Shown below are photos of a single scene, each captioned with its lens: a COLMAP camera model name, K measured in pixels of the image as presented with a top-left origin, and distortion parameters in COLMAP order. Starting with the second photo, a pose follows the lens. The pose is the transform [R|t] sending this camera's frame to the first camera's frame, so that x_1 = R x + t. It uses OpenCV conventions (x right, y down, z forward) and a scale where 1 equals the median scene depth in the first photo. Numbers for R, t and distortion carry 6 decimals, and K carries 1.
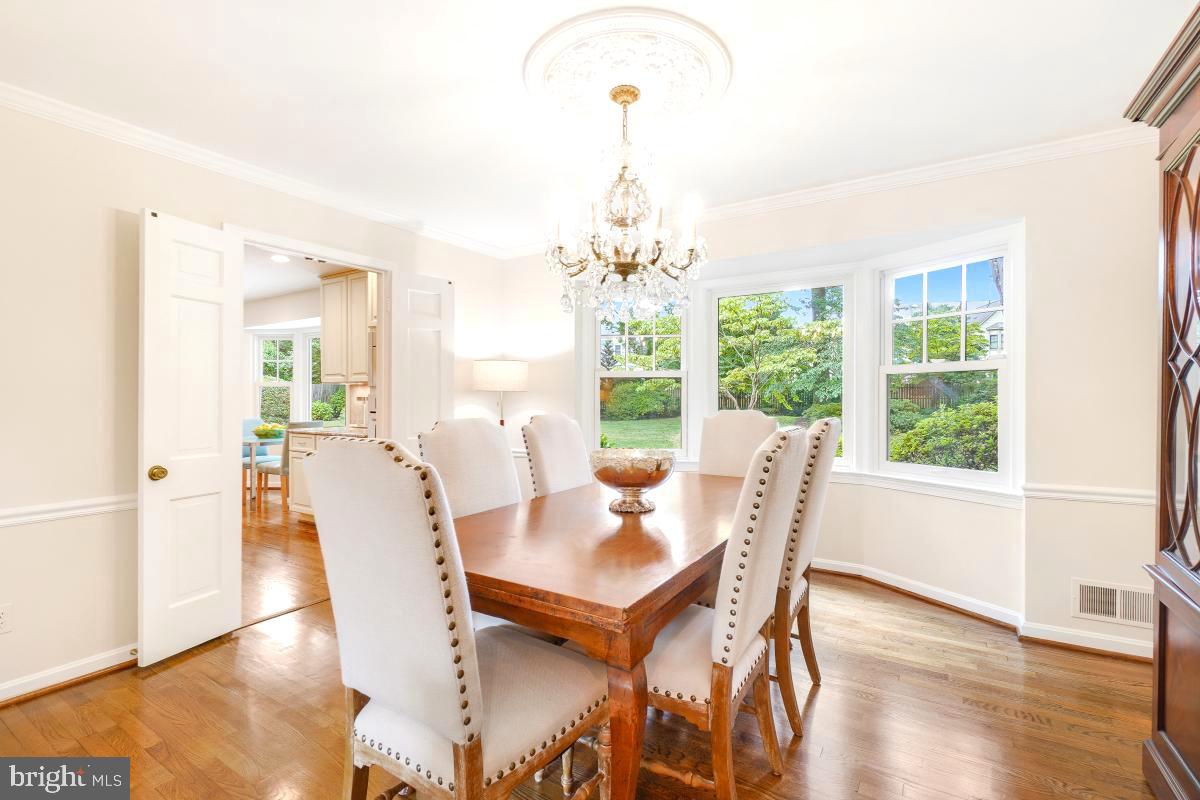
lens RADIAL K [[524.6, 0, 593.4], [0, 524.6, 395.0], [0, 0, 1]] dist [-0.001134, -0.000179]
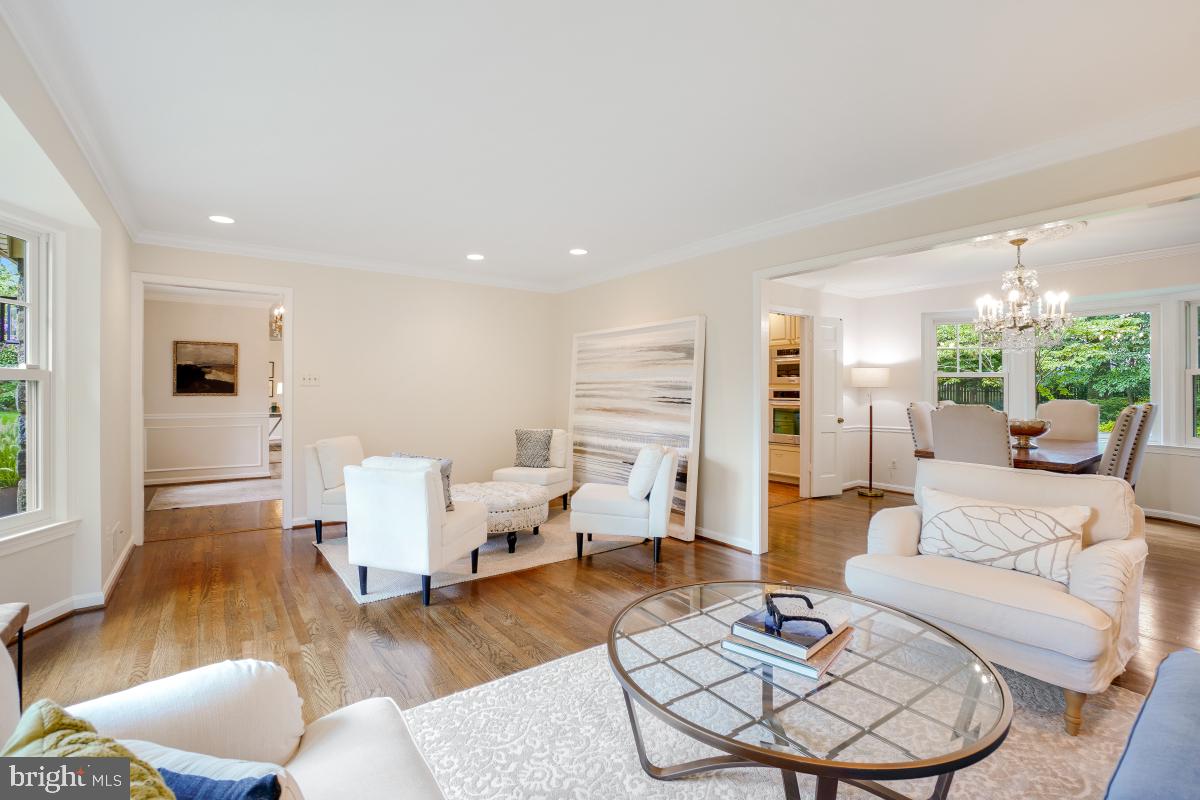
lens RADIAL K [[532.4, 0, 600.0], [0, 532.4, 400.0], [0, 0, 1]] dist [-0.002782, -0.000023]
pose [[0.944910, 0.003927, -0.327307, -0.447293], [0.002456, 0.999815, 0.019085, -0.001826], [0.327321, -0.018837, 0.944725, -0.809490]]
